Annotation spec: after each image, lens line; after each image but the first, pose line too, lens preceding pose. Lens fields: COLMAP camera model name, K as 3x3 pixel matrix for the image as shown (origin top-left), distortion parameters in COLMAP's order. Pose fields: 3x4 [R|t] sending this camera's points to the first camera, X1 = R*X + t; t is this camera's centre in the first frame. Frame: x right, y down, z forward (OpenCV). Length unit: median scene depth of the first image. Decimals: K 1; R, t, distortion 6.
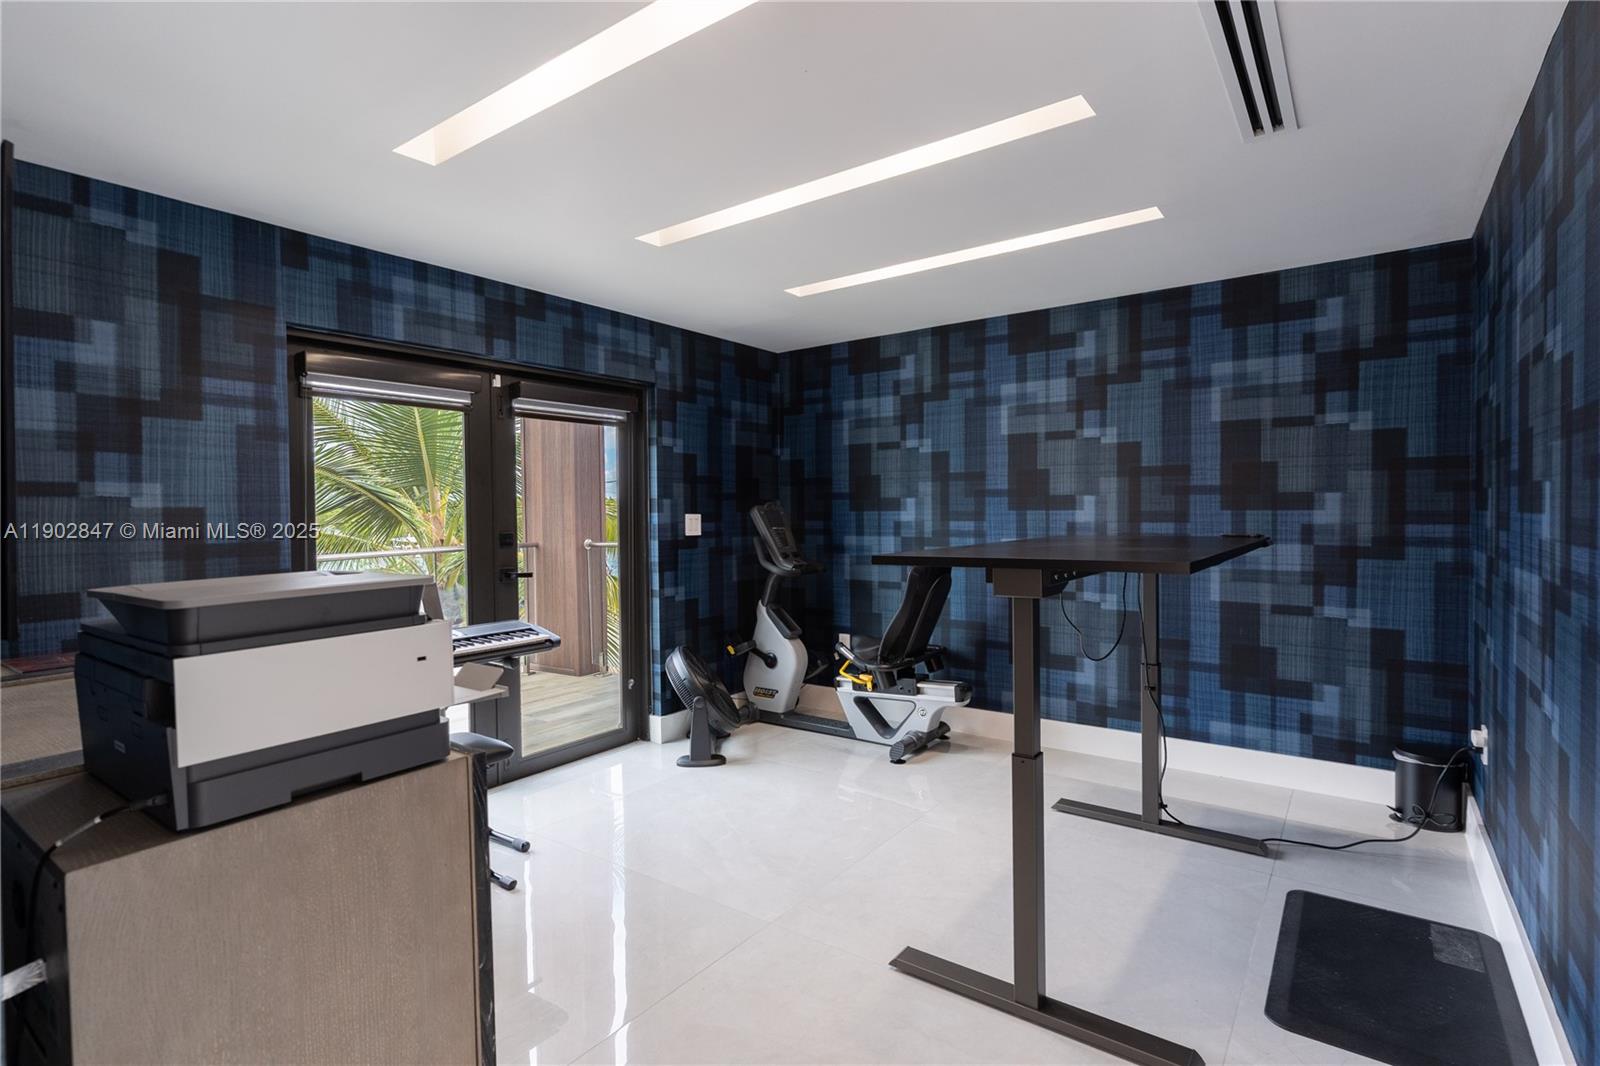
lens RADIAL K [[769.9, 0, 804.3], [0, 769.9, 528.3], [0, 0, 1]] dist [0.006700, -0.000935]
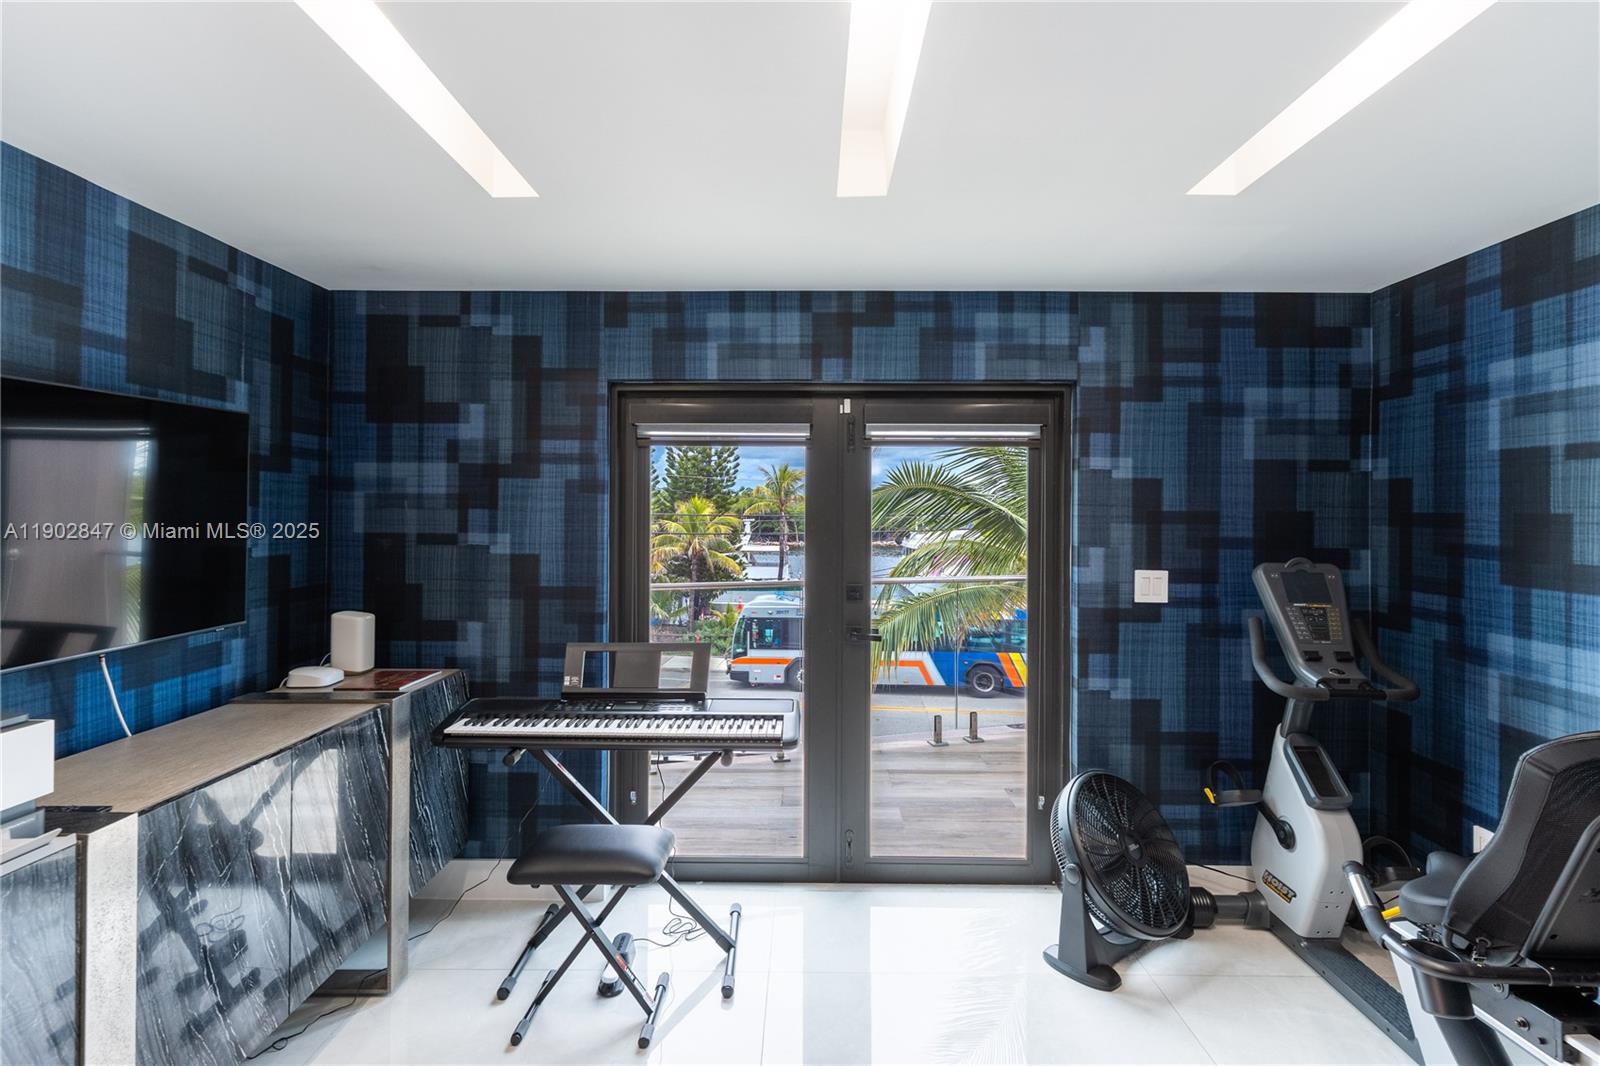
lens RADIAL K [[769.9, 0, 803.3], [0, 769.9, 511.5], [0, 0, 1]] dist [0.006700, -0.000935]
pose [[0.585125, 0.015556, -0.810794, 0.232820], [-0.032277, 0.999470, -0.004118, -0.061407], [0.810301, 0.028579, 0.585317, 0.408134]]
